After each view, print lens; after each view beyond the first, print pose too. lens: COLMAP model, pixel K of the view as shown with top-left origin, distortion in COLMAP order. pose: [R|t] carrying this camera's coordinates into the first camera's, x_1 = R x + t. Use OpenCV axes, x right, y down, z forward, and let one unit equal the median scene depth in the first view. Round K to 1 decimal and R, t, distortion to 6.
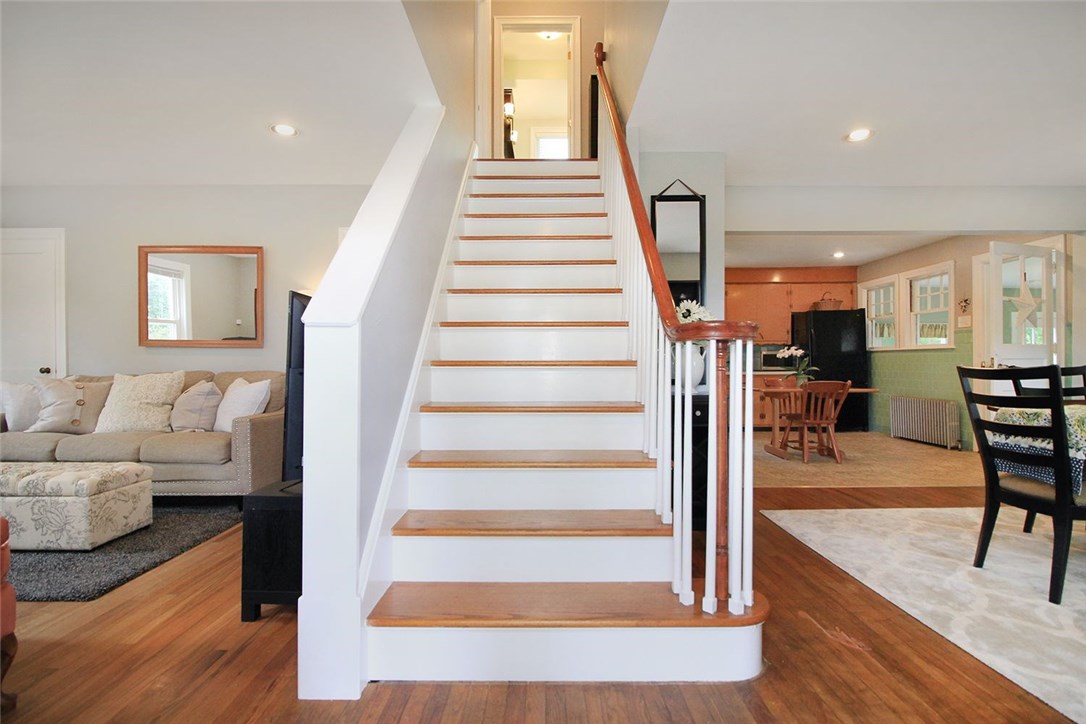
lens RADIAL K [[503.2, 0, 541.2], [0, 503.2, 365.2], [0, 0, 1]] dist [-0.000417, -0.011904]
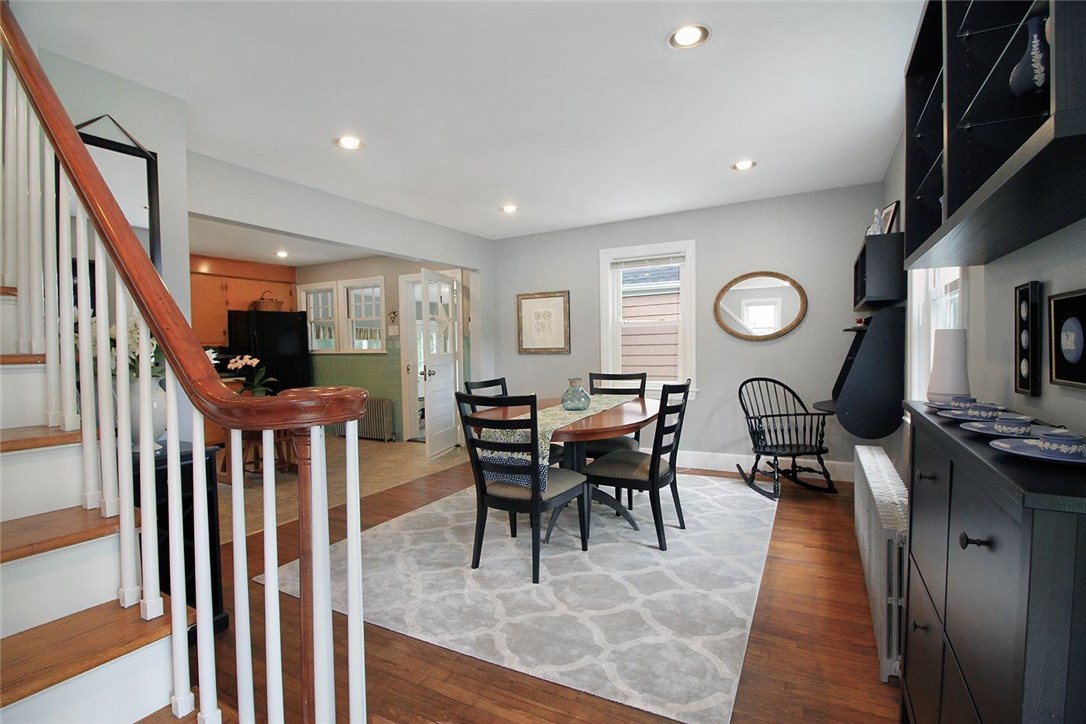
lens RADIAL K [[503.2, 0, 541.2], [0, 503.2, 365.2], [0, 0, 1]] dist [-0.000417, -0.011904]
pose [[0.477697, -0.039860, 0.877620, -0.028795], [0.018366, 0.999205, 0.035385, -0.066061], [-0.878333, -0.000785, 0.478049, 0.220965]]
